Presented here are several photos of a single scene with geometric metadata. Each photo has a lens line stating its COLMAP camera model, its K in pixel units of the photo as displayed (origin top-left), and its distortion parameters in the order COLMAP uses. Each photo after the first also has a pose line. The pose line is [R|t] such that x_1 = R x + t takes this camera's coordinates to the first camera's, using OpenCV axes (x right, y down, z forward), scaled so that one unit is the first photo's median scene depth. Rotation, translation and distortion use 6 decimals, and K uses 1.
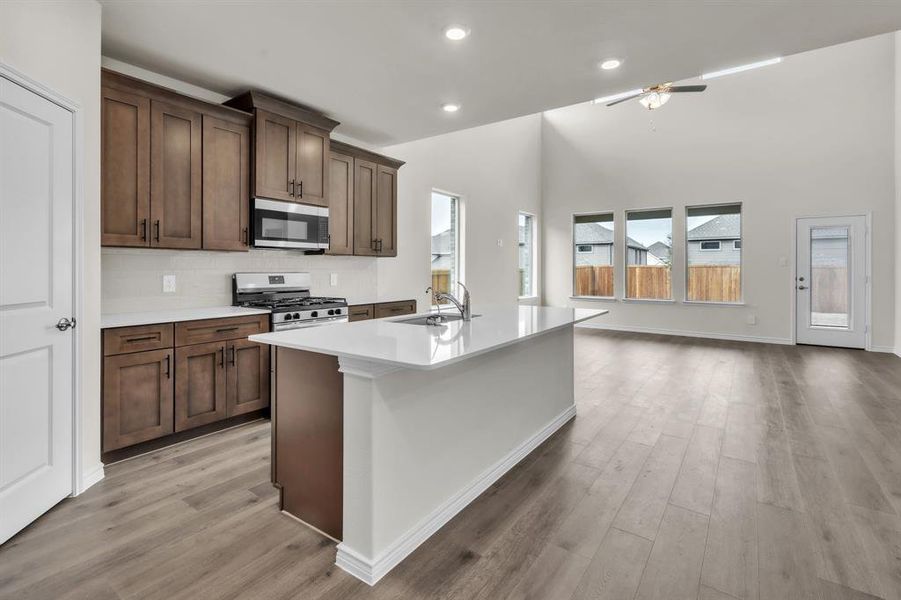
lens RADIAL K [[425.3, 0, 455.7], [0, 425.3, 272.9], [0, 0, 1]] dist [-0.001870, 0.001722]
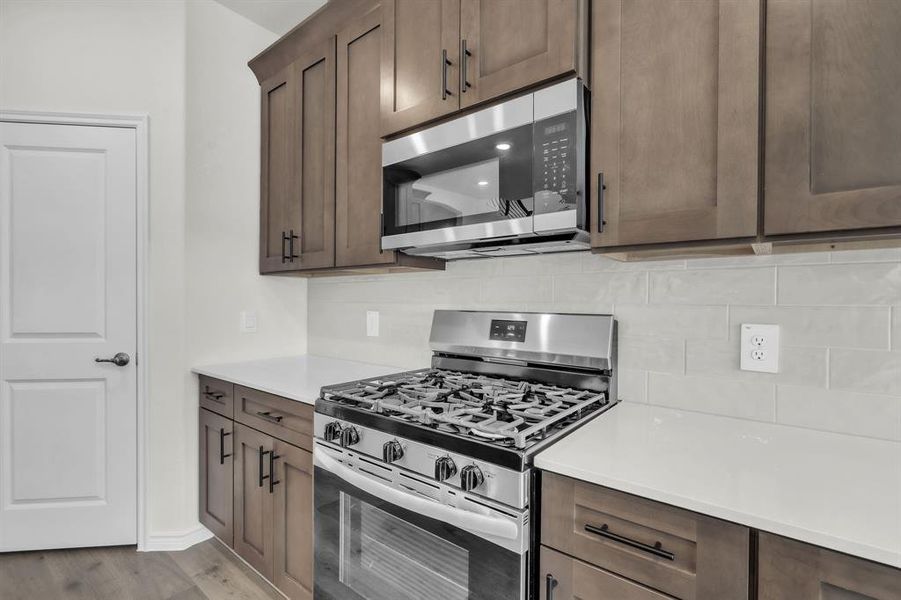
lens RADIAL K [[425.3, 0, 447.7], [0, 425.3, 303.1], [0, 0, 1]] dist [-0.001870, 0.001722]
pose [[-0.083601, 0.007189, -0.996473, -0.028000], [-0.014472, 0.999860, 0.008428, -0.012111], [0.996394, 0.015125, -0.083486, 1.067510]]
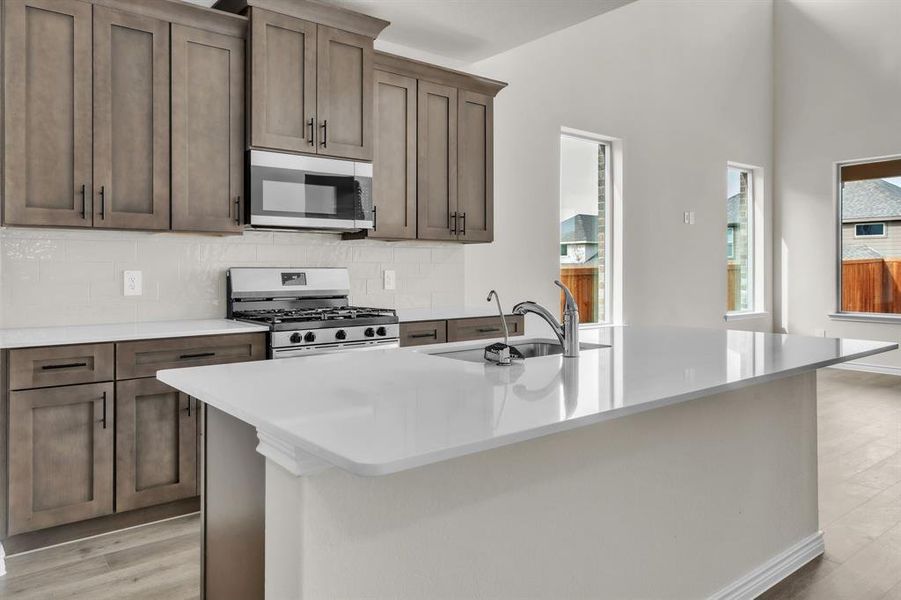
lens RADIAL K [[634.2, 0, 447.6], [0, 634.2, 272.8], [0, 0, 1]] dist [0.012684, -0.000987]
pose [[0.957873, -0.000560, -0.287192, 0.079582], [0.000174, 0.999999, -0.001368, 0.009604], [0.287193, 0.001261, 0.957872, 0.168383]]
